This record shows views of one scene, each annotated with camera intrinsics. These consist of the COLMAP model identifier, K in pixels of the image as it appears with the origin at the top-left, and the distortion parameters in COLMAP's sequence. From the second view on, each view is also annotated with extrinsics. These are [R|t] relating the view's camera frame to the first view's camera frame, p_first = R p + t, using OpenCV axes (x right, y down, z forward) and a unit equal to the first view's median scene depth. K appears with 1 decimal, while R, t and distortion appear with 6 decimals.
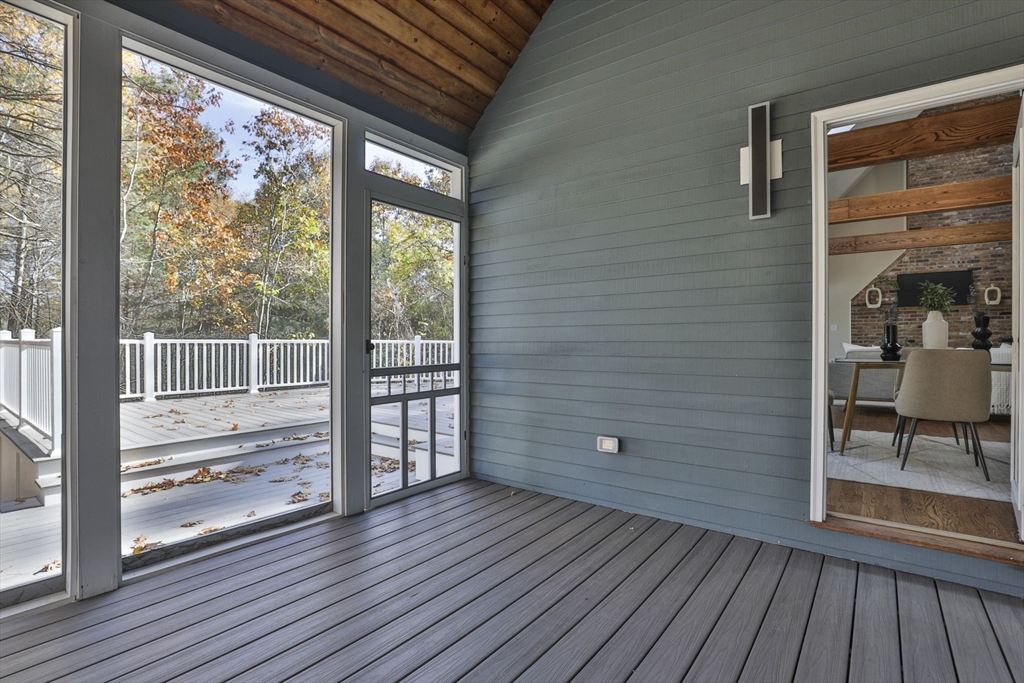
lens RADIAL K [[485.8, 0, 526.8], [0, 485.8, 340.4], [0, 0, 1]] dist [-0.023087, 0.000518]
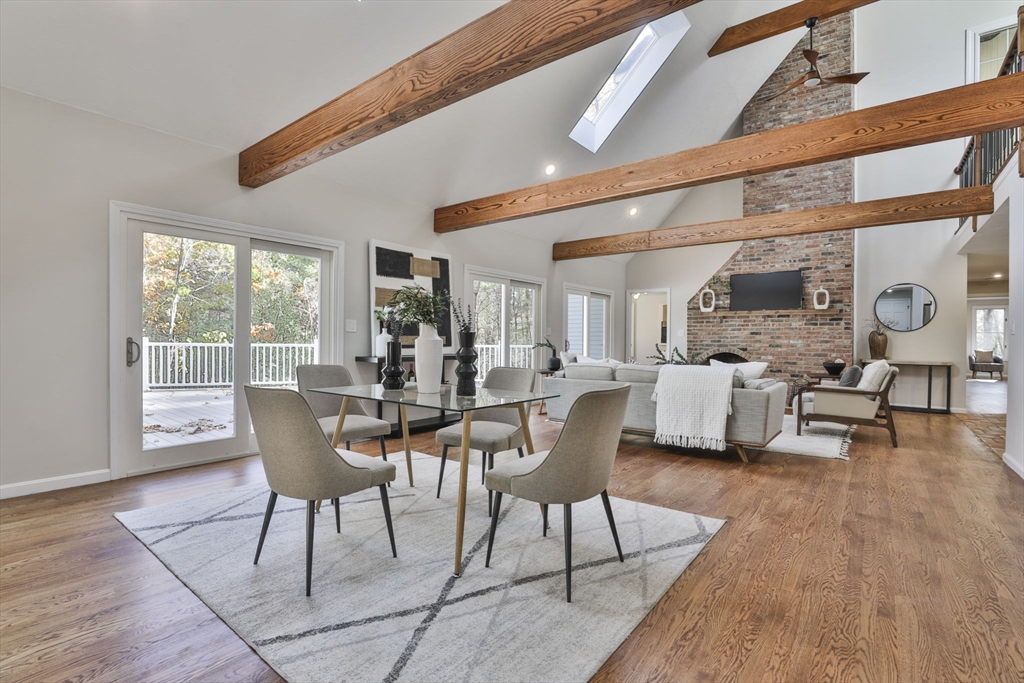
lens RADIAL K [[480.9, 0, 527.4], [0, 480.9, 341.6], [0, 0, 1]] dist [-0.031084, 0.000371]
pose [[0.999919, 0.006434, -0.010946, 0.394269], [-0.006372, 0.999964, 0.005644, -0.015170], [0.010982, -0.005574, 0.999924, 0.101114]]
